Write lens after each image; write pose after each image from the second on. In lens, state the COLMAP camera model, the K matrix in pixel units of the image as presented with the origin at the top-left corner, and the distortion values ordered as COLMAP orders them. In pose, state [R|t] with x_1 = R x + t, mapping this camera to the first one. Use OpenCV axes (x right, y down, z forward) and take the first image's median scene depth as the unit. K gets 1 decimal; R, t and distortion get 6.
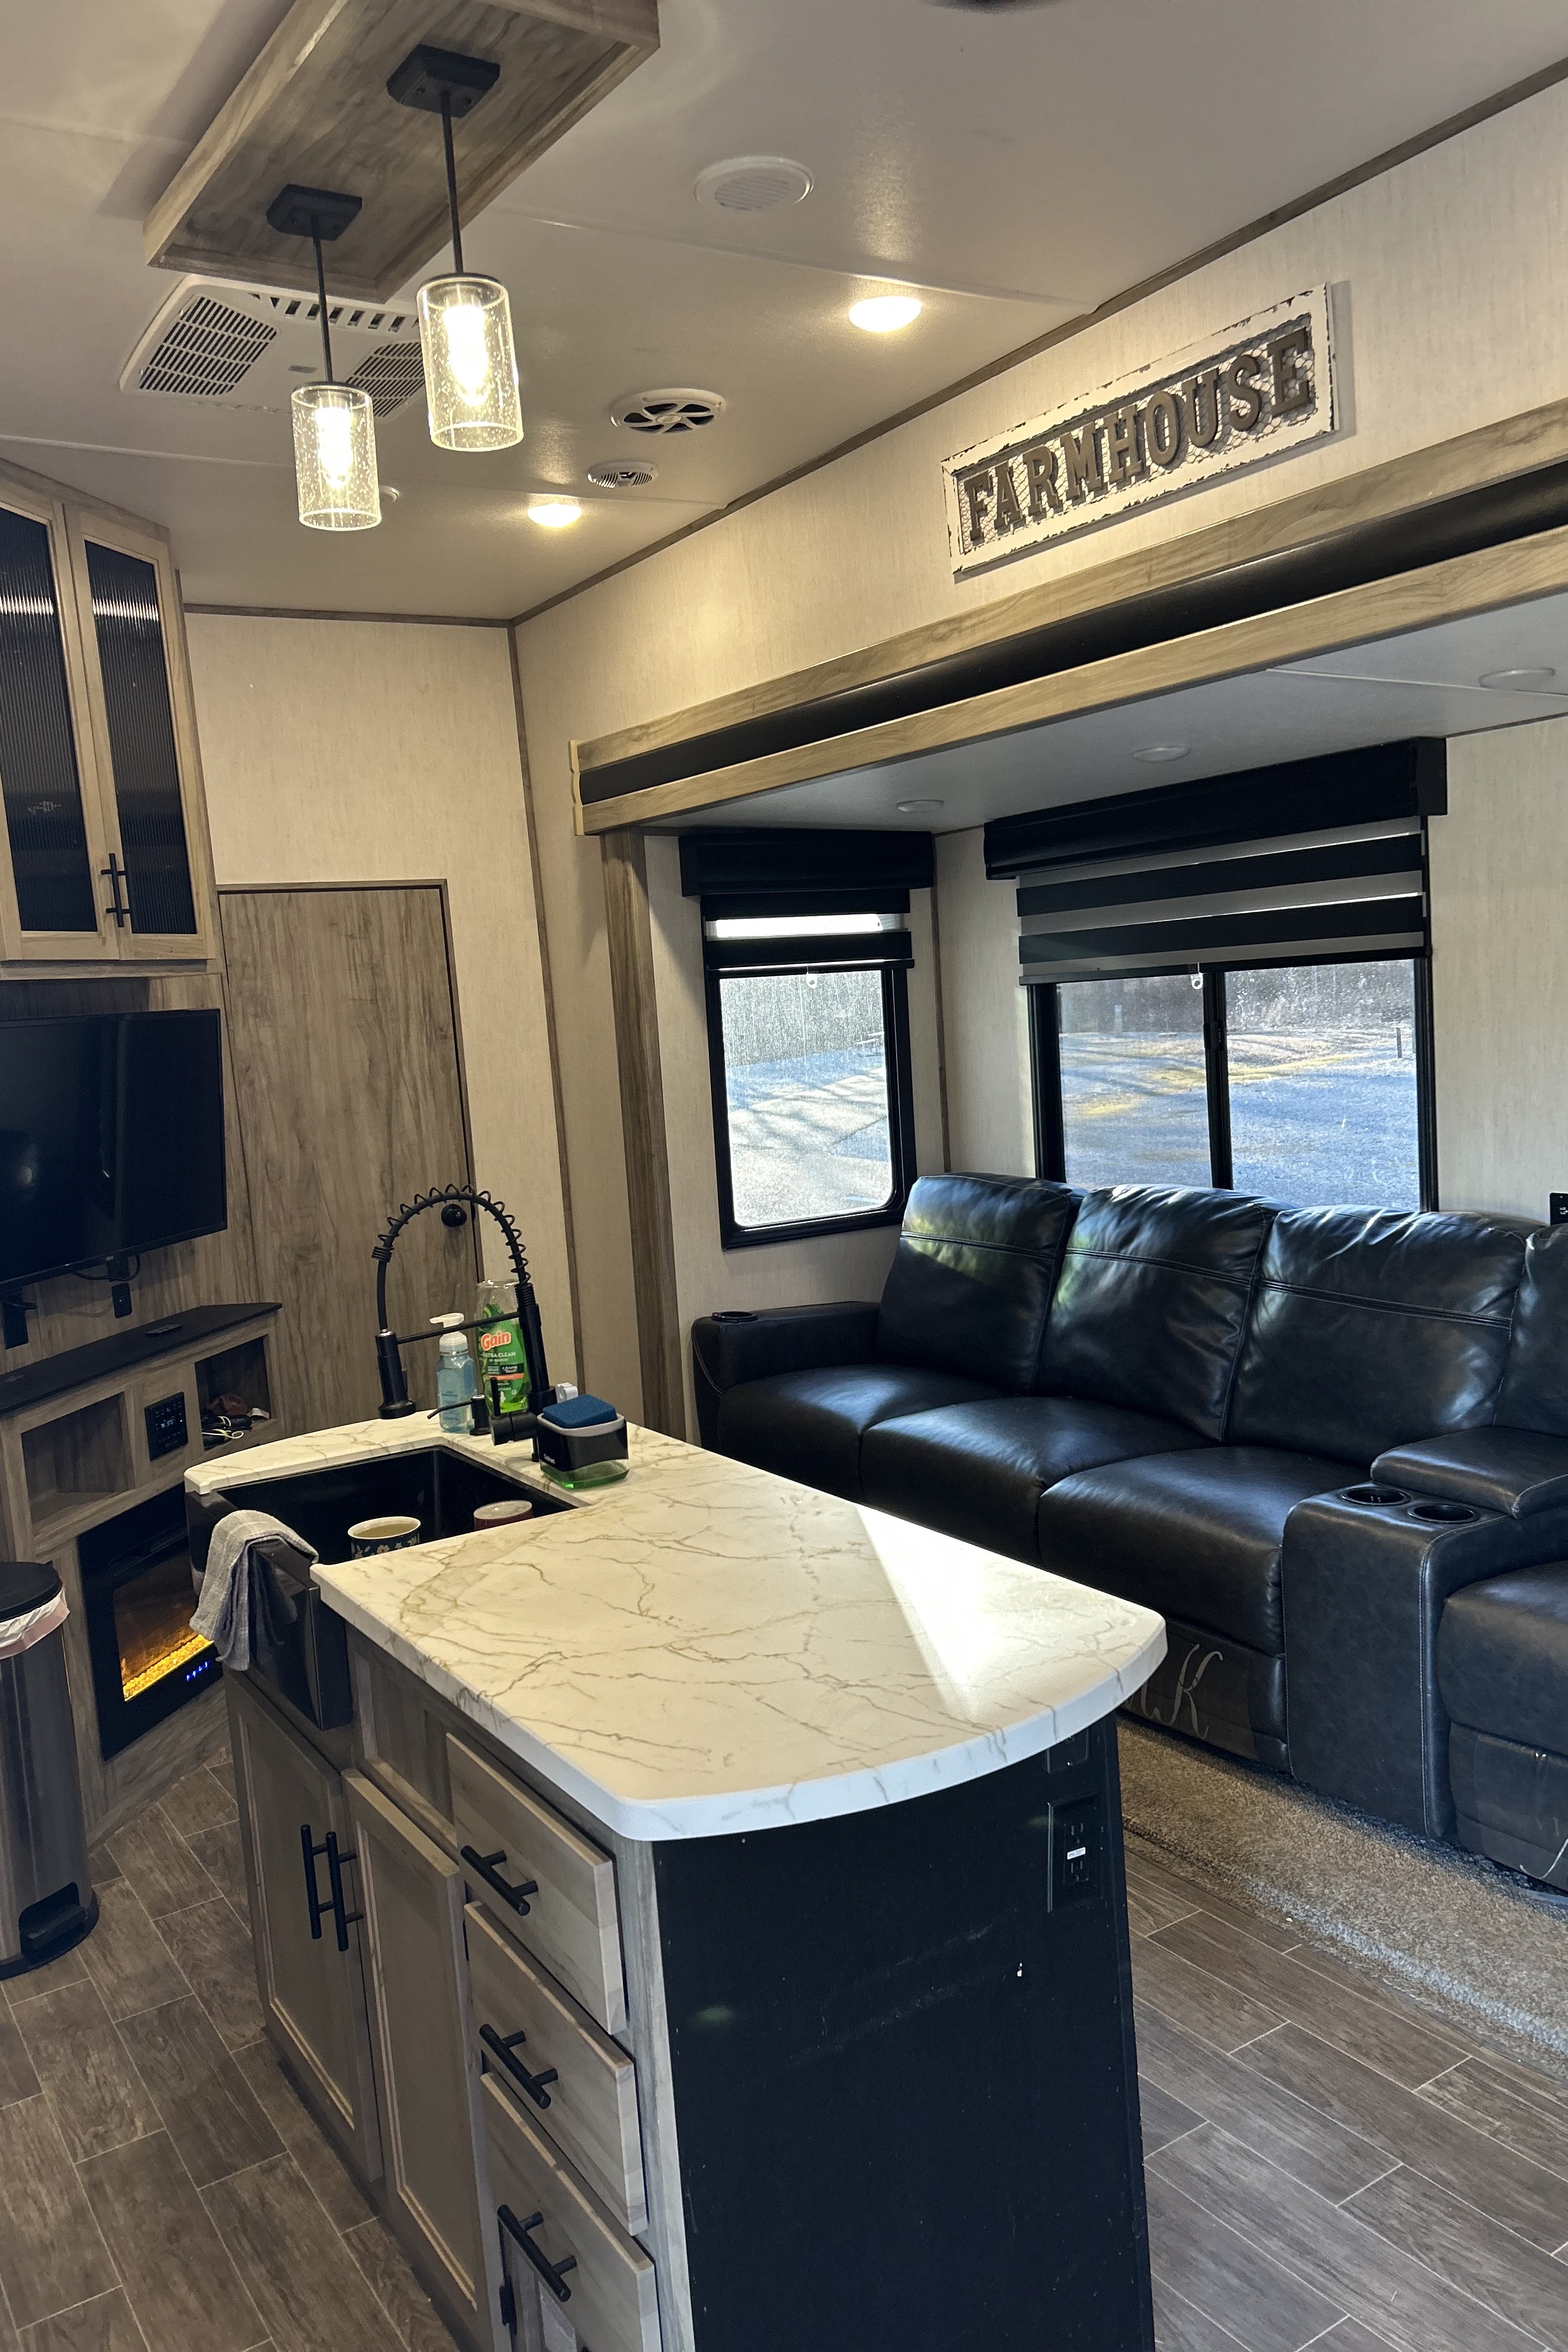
lens RADIAL K [[1792.1, 0, 777.4], [0, 1792.1, 1172.1], [0, 0, 1]] dist [0.074035, -0.060594]
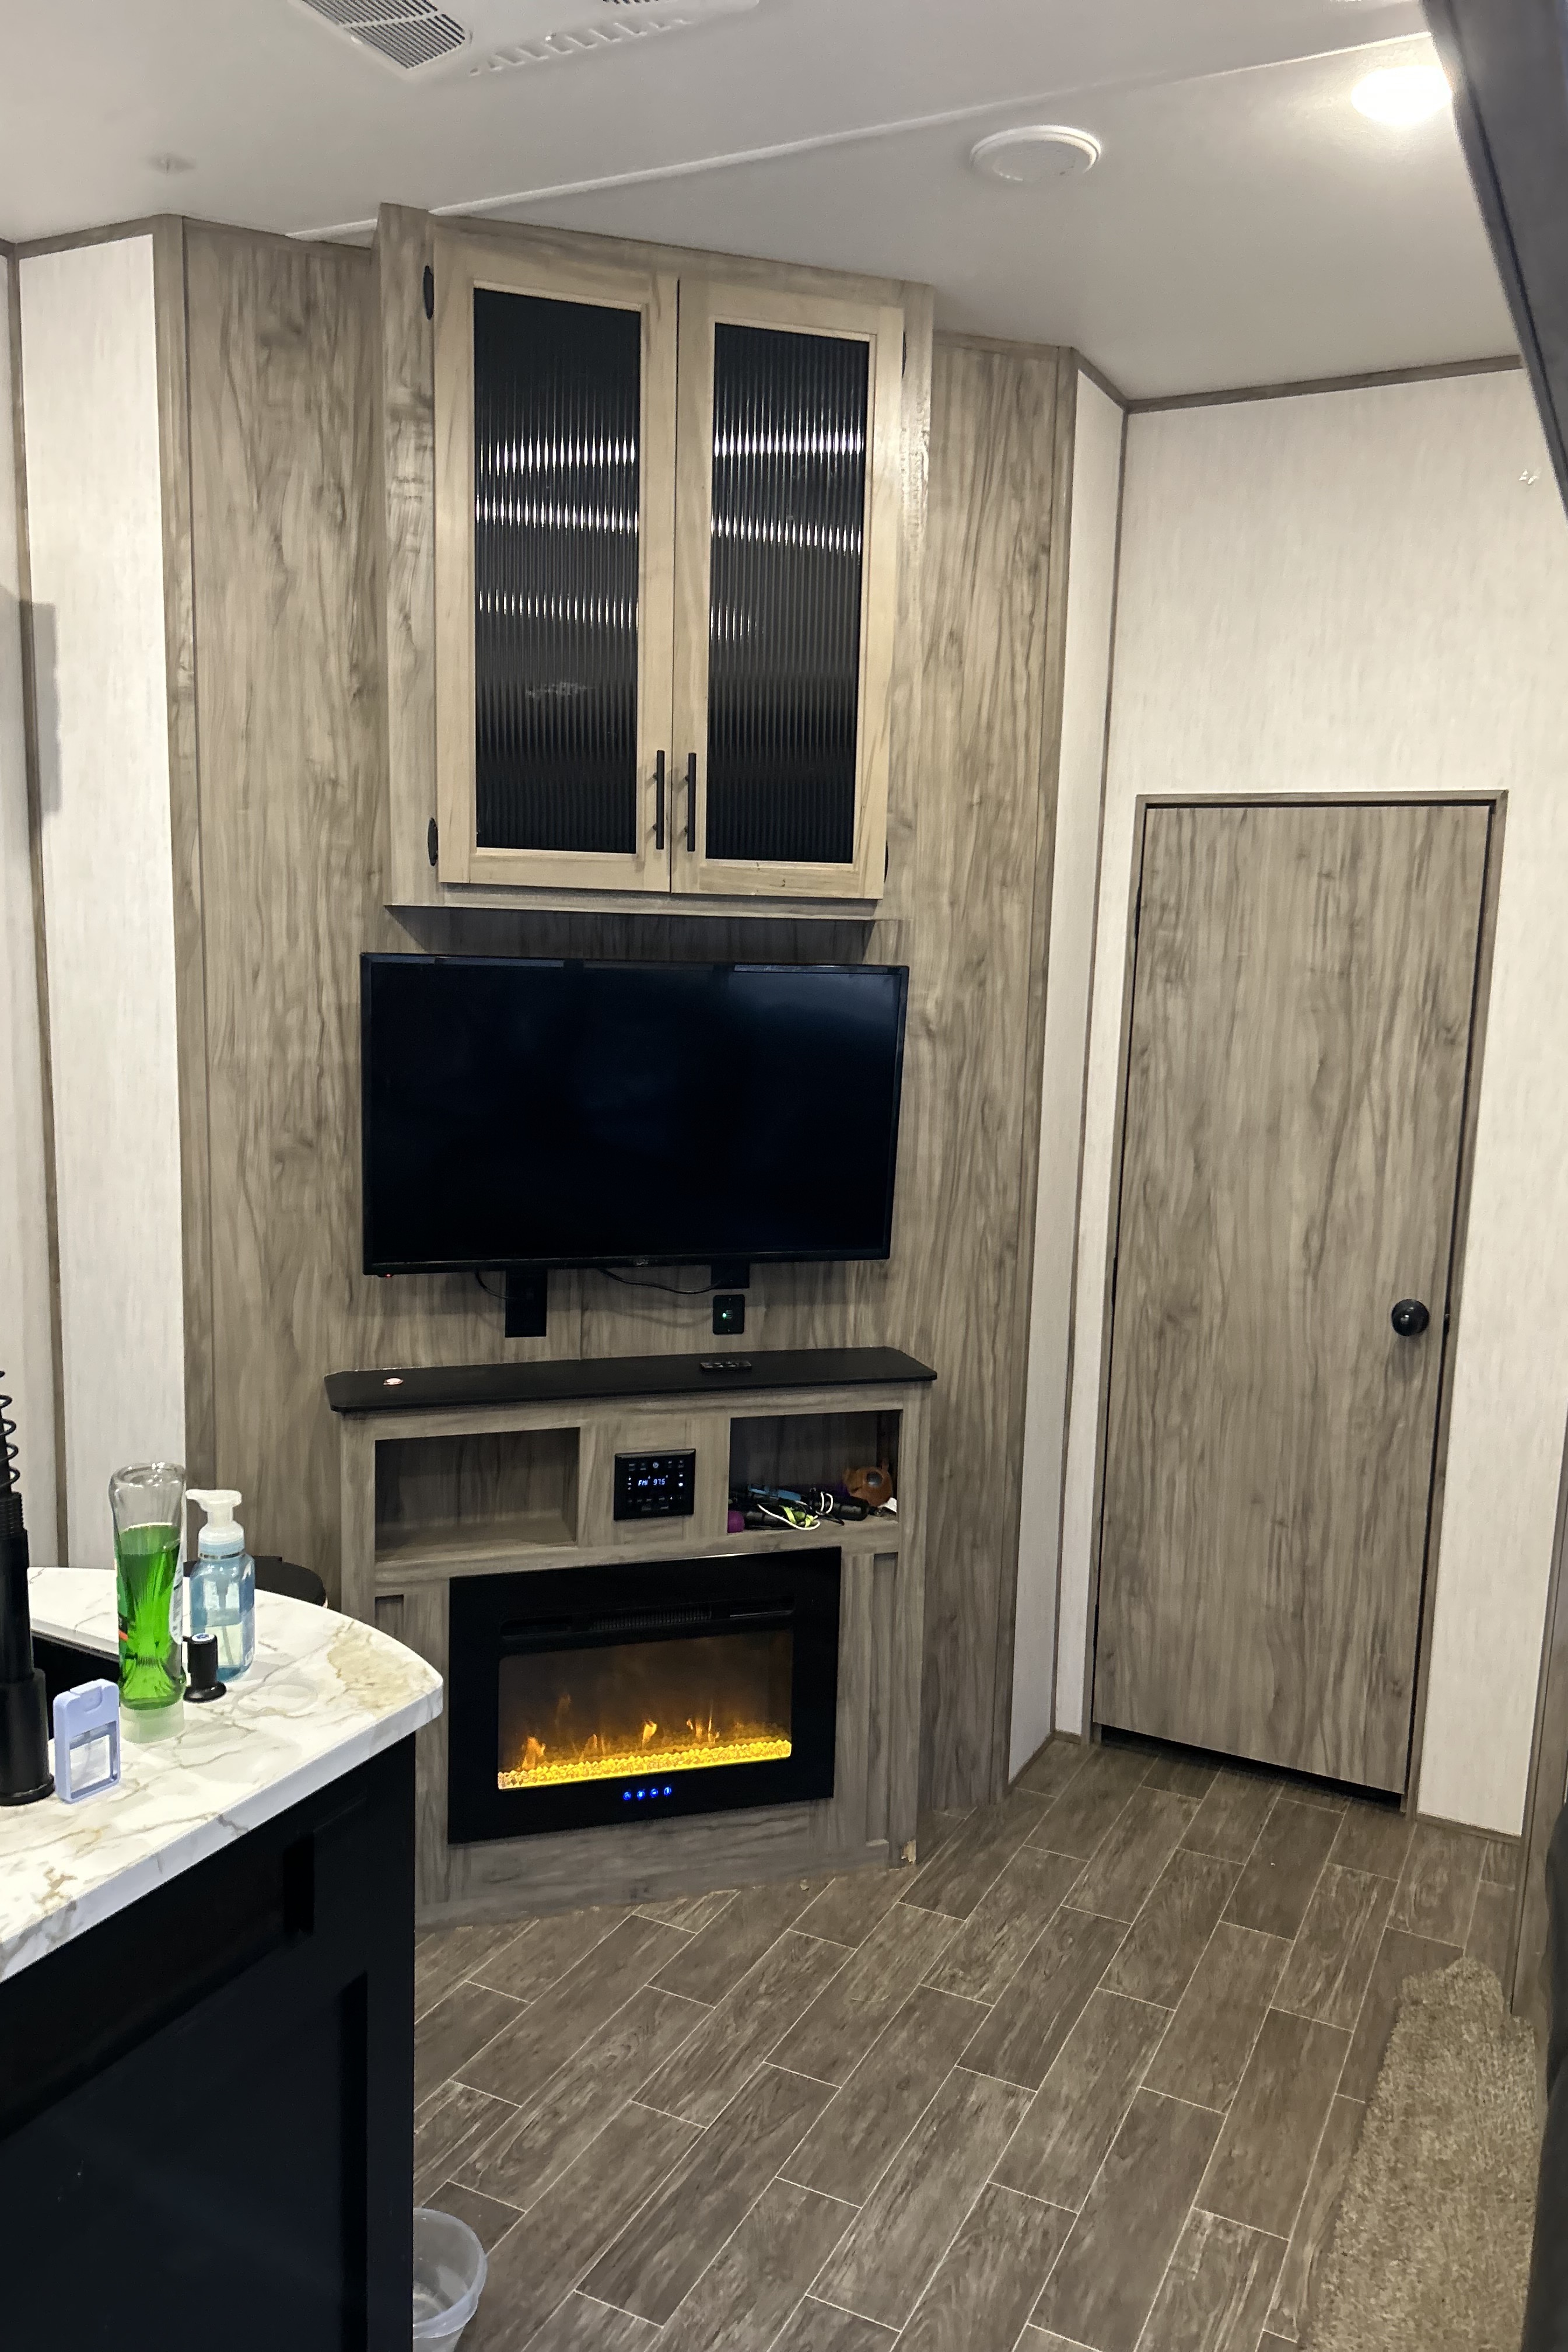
lens RADIAL K [[1792.1, 0, 777.4], [0, 1792.1, 1196.7], [0, 0, 1]] dist [0.074035, -0.060594]
pose [[0.509928, 0.210398, -0.834090, 0.246964], [-0.153643, 0.976312, 0.152343, -0.085980], [0.846385, 0.050468, 0.530175, 0.481327]]
